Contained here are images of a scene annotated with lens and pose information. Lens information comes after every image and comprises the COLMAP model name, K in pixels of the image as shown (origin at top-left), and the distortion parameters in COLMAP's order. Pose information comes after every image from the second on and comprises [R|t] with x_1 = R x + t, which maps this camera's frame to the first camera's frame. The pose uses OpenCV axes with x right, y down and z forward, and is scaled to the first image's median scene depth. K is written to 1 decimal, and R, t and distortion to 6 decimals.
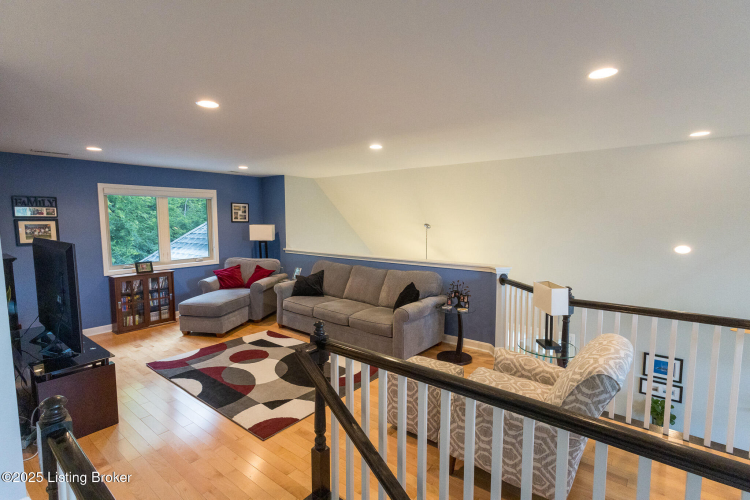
lens RADIAL K [[347.6, 0, 373.9], [0, 347.6, 245.9], [0, 0, 1]] dist [0.009451, 0.000691]
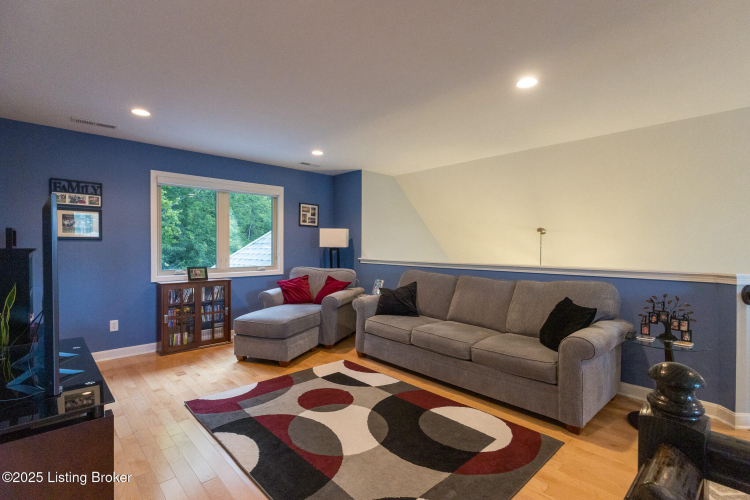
lens RADIAL K [[347.6, 0, 382.1], [0, 347.6, 246.8], [0, 0, 1]] dist [0.009451, 0.000691]
pose [[0.991601, 0.007281, -0.129133, -0.140024], [-0.016925, 0.997134, -0.073743, 0.058596], [0.128226, 0.075310, 0.988881, 0.274243]]
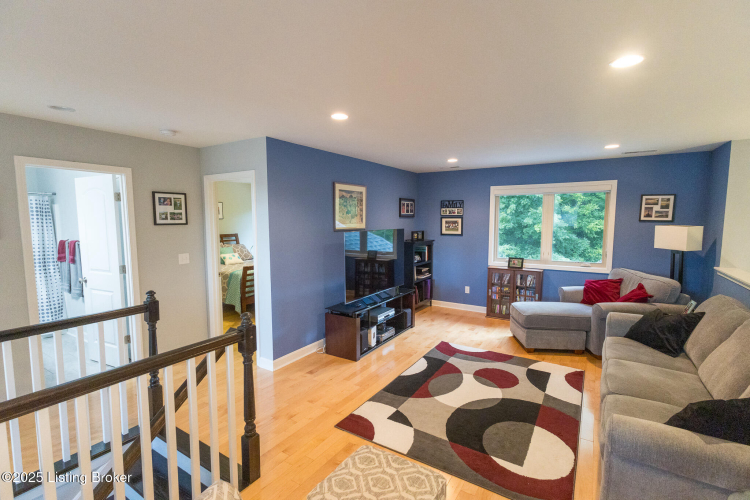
lens RADIAL K [[347.6, 0, 373.5], [0, 347.6, 251.3], [0, 0, 1]] dist [0.009451, 0.000691]
pose [[0.133903, 0.095950, -0.986338, 0.353270], [-0.080958, 0.993034, 0.085610, -0.032623], [0.987682, 0.068389, 0.140738, 0.485477]]
